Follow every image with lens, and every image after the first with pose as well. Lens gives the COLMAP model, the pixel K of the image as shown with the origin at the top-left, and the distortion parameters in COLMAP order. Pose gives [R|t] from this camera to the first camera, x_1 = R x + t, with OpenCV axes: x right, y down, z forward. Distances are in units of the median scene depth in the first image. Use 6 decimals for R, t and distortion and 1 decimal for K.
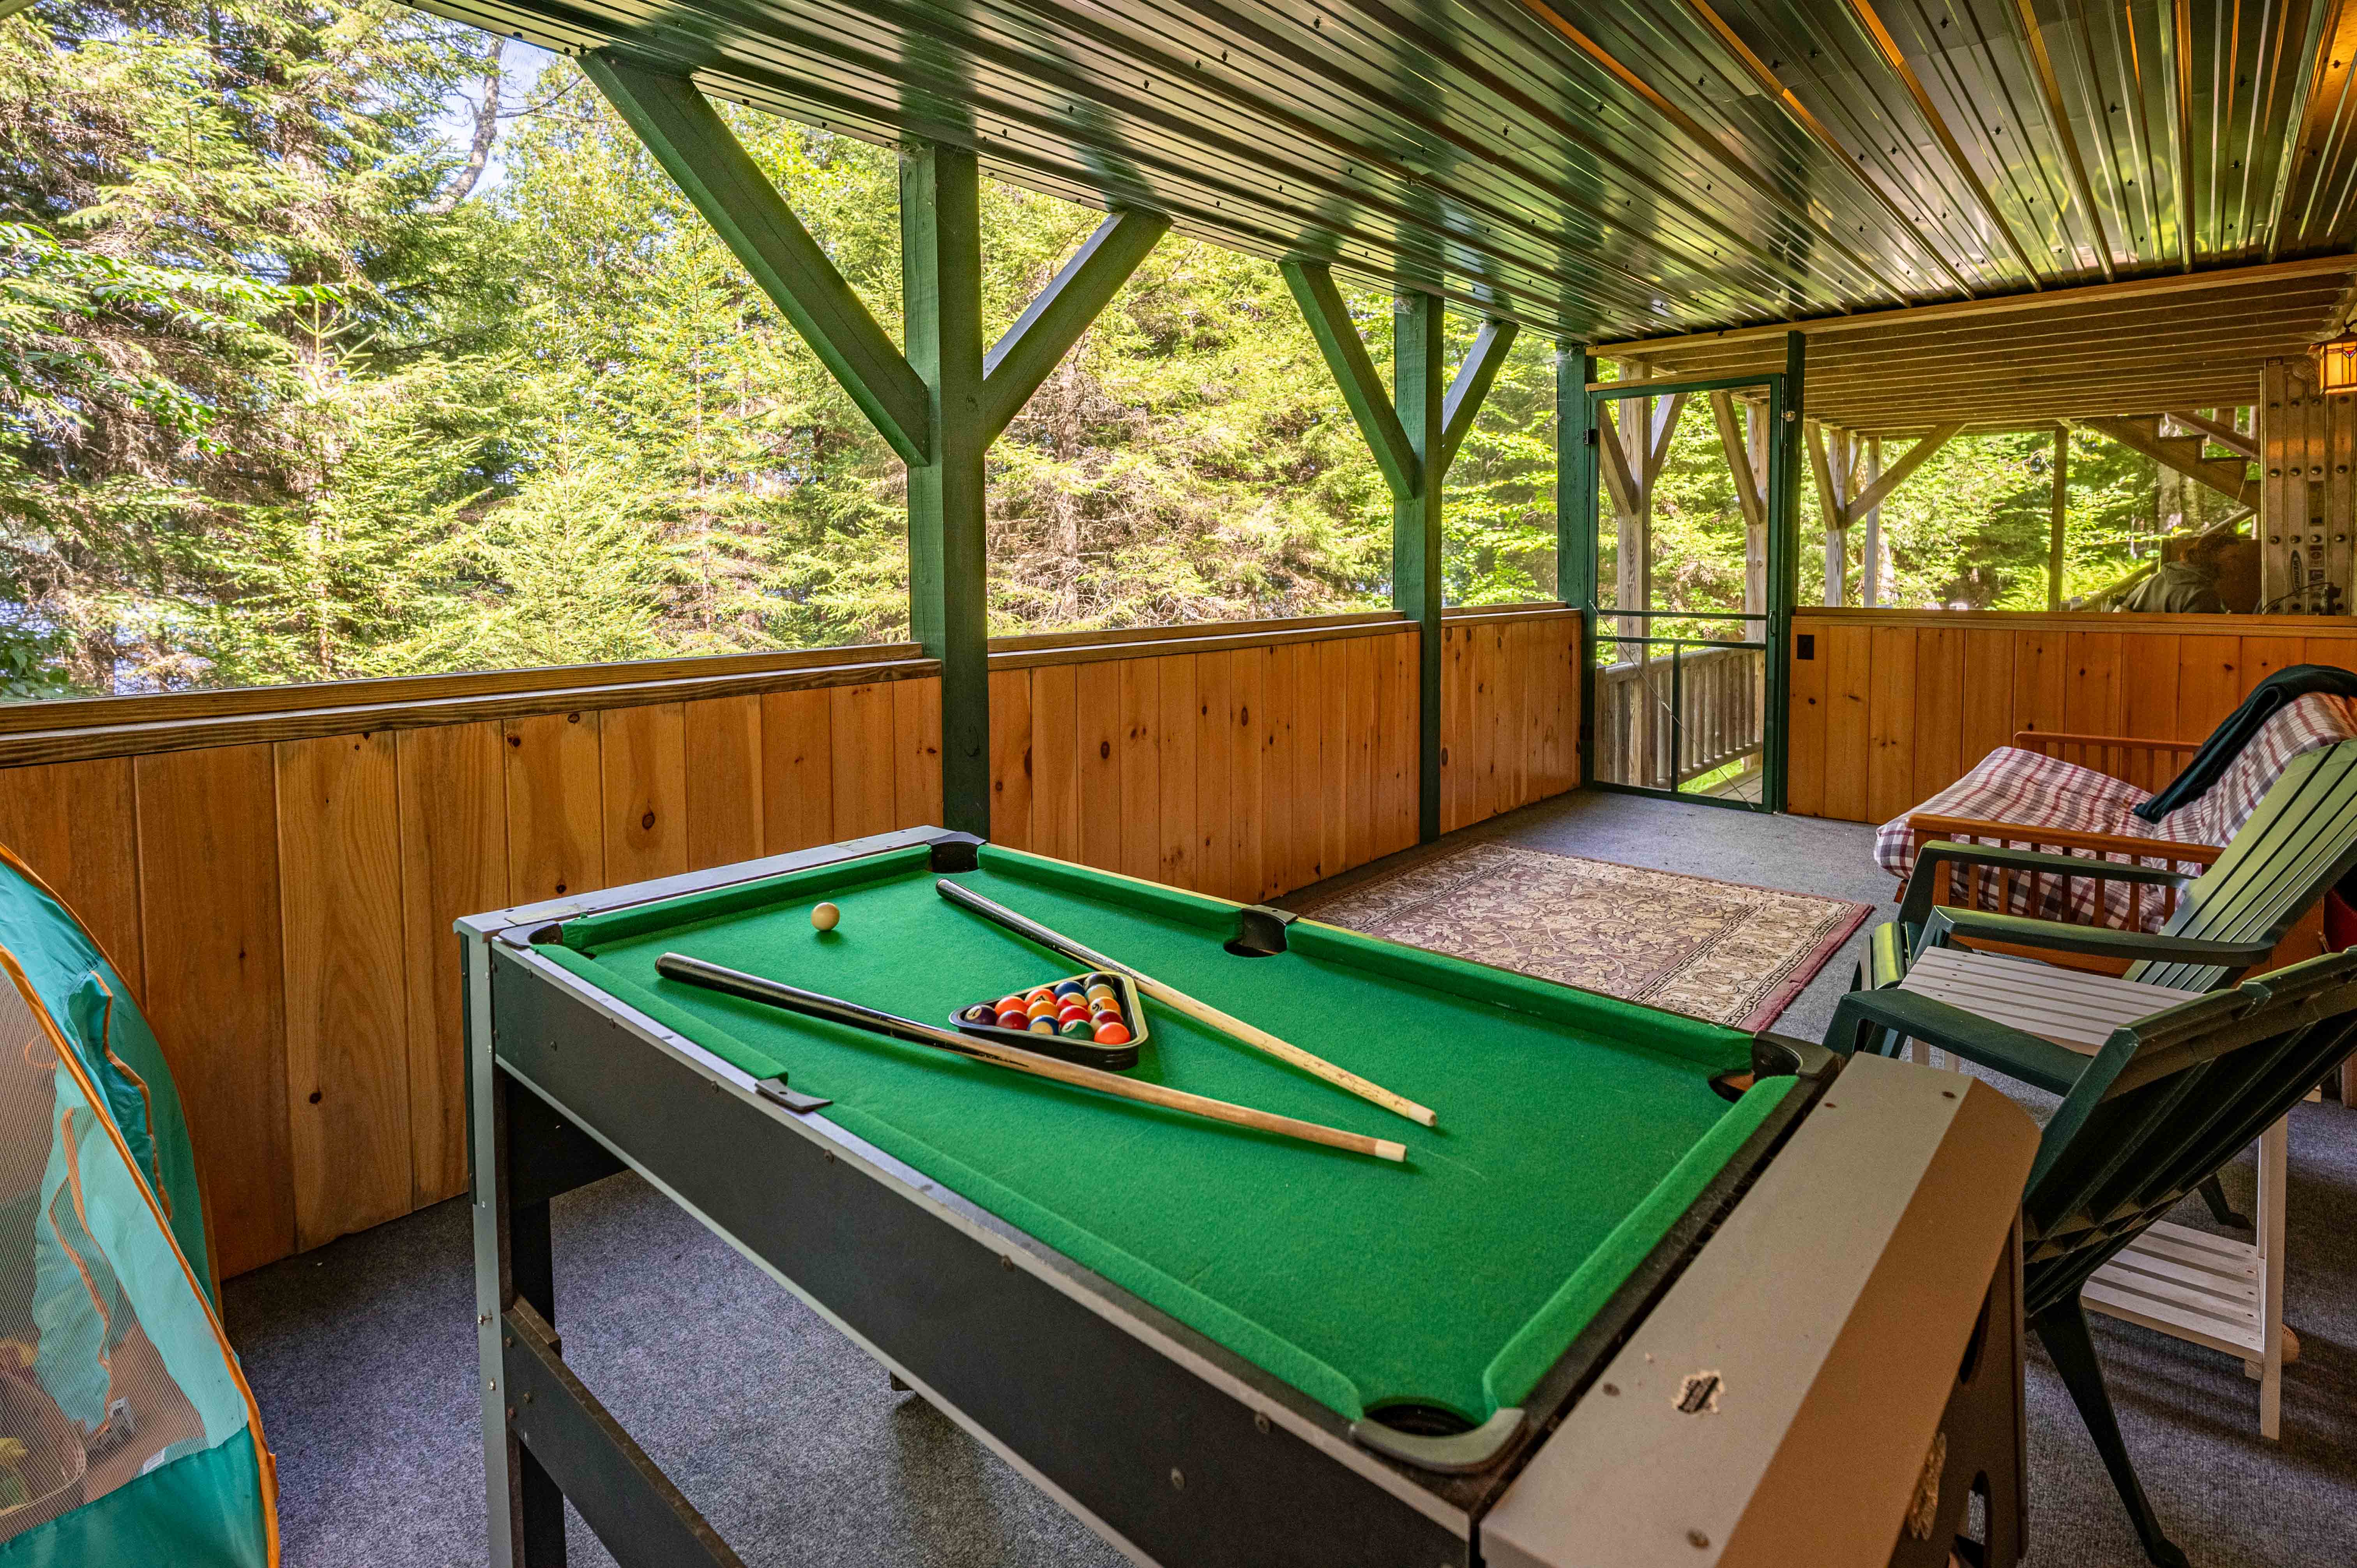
lens RADIAL K [[1161.1, 0, 1173.3], [0, 1161.1, 793.1], [0, 0, 1]] dist [-0.003979, -0.000101]
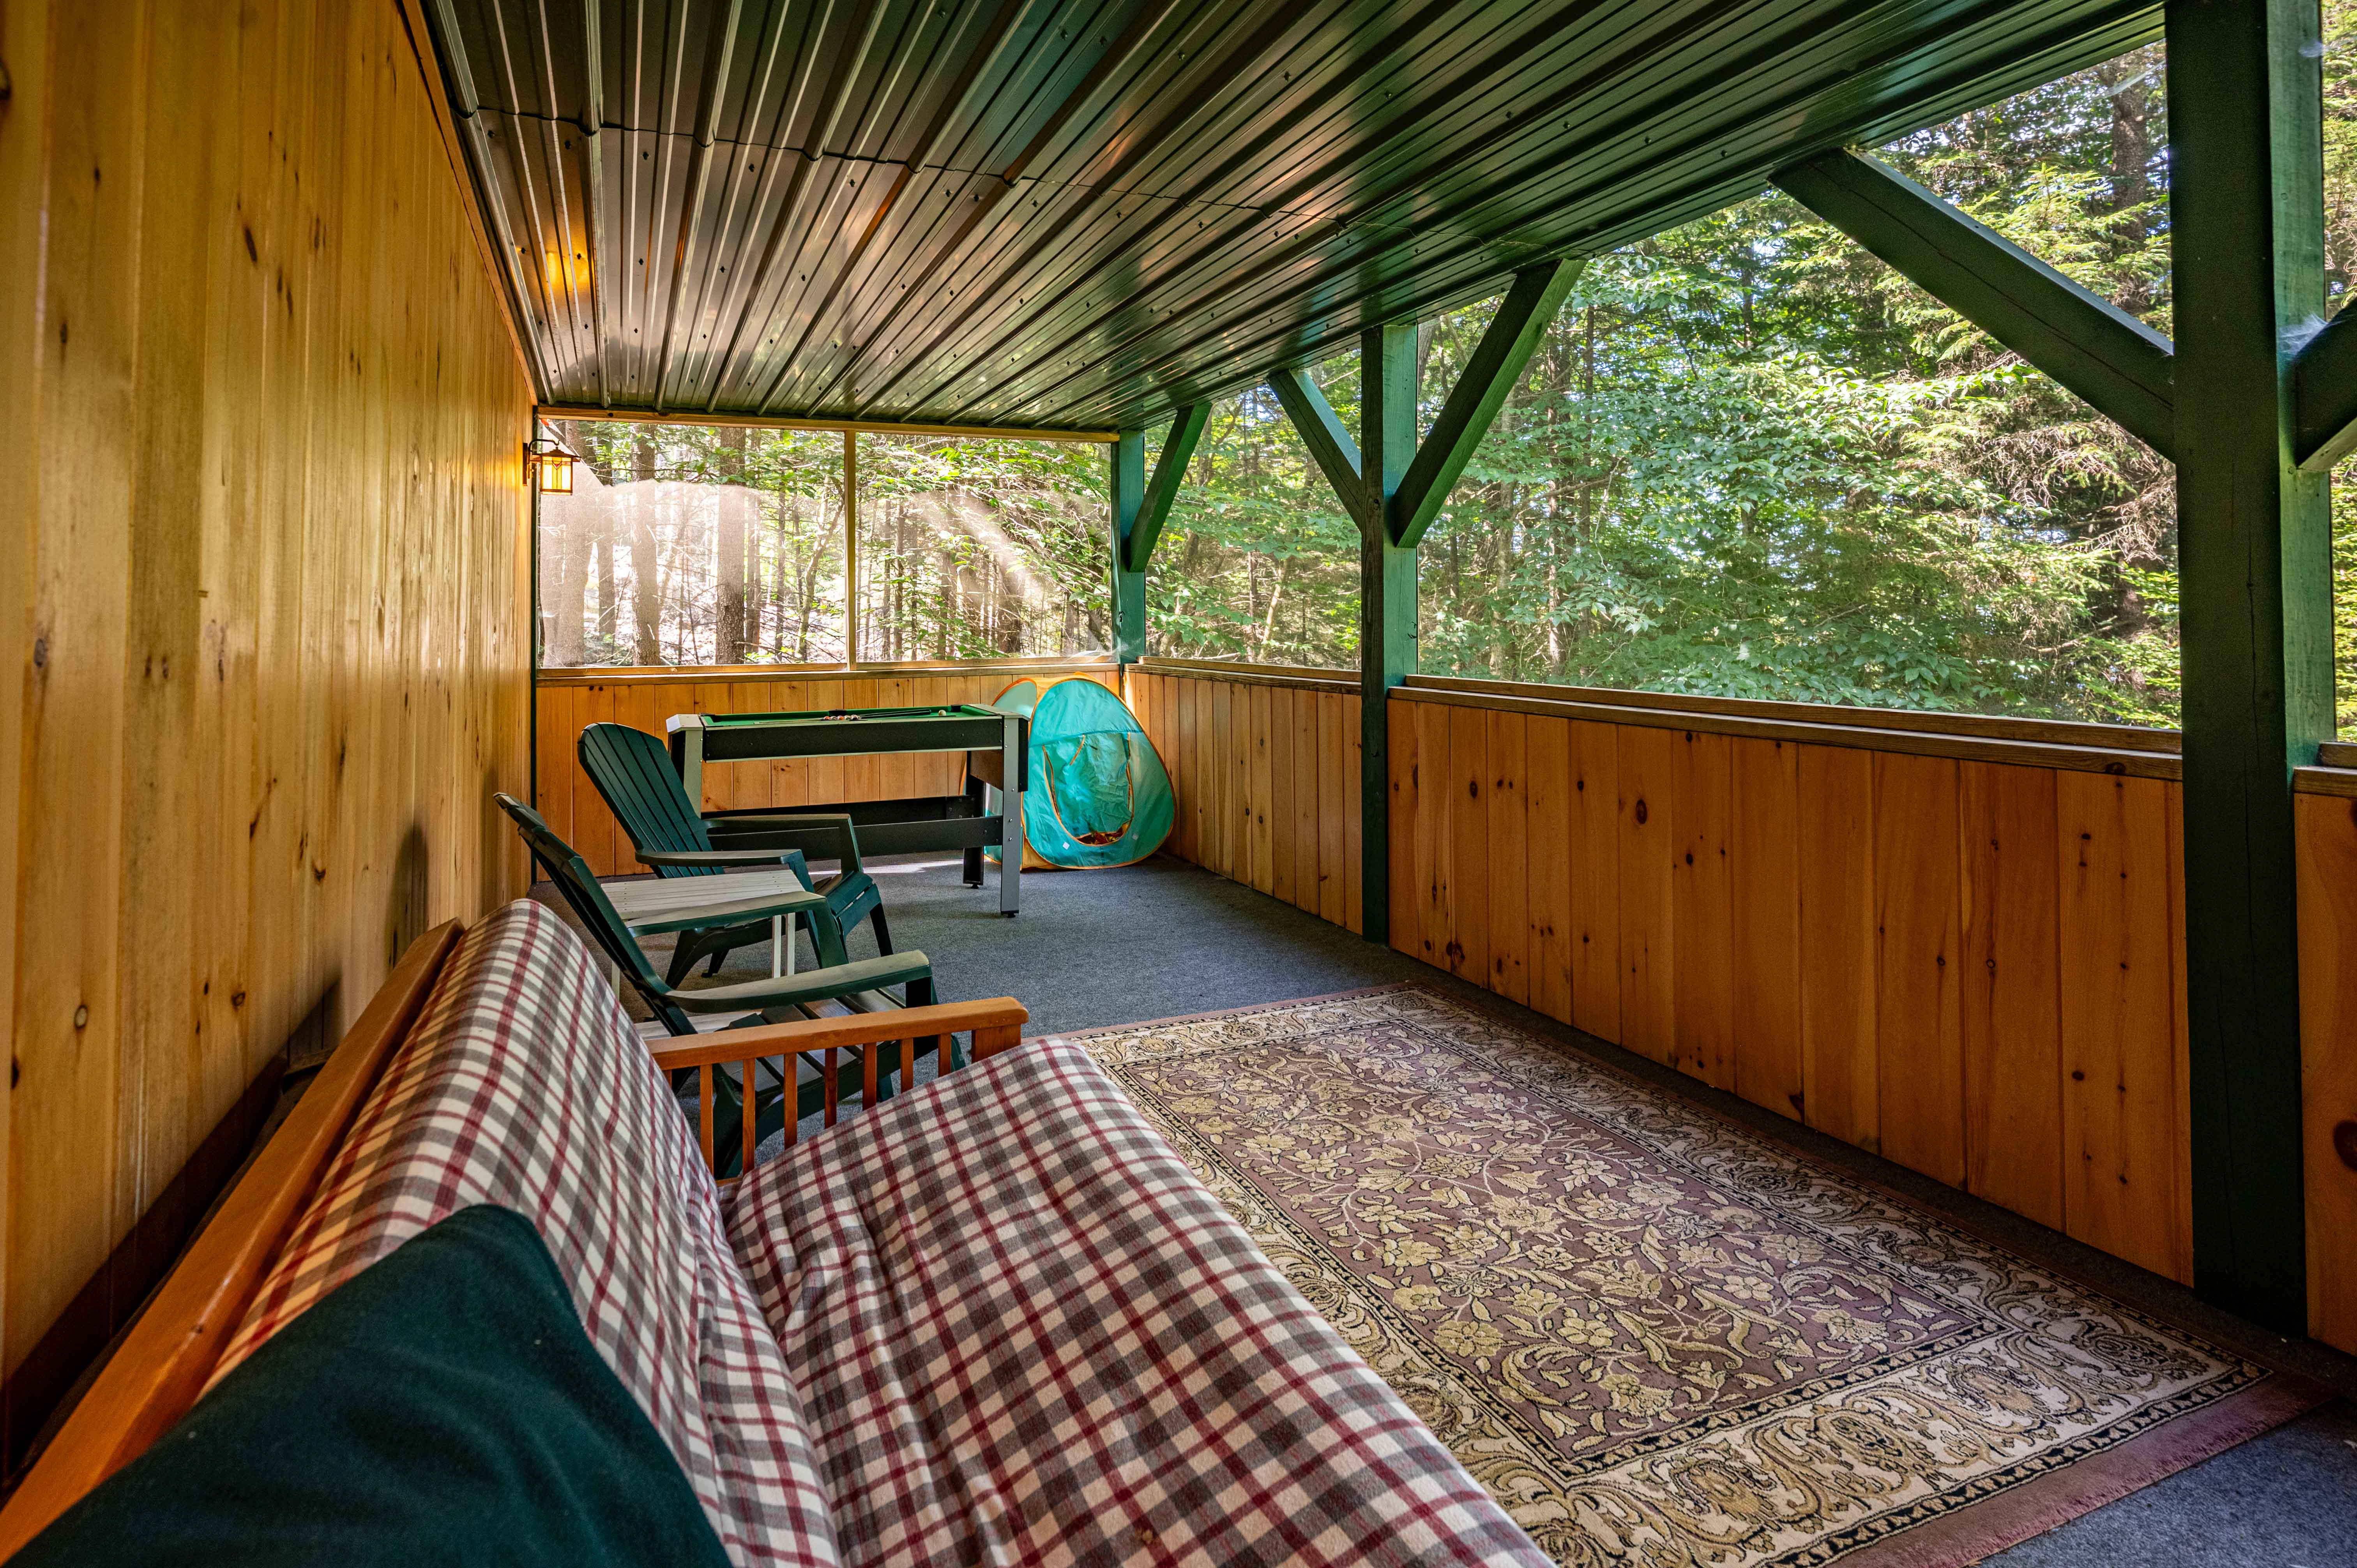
lens RADIAL K [[1161.1, 0, 1173.4], [0, 1161.1, 778.9], [0, 0, 1]] dist [-0.003979, -0.000101]
pose [[-0.402054, 0.152361, -0.902850, 1.058958], [-0.152824, 0.961059, 0.230239, -0.259979], [0.902772, 0.230546, -0.363114, 1.176367]]
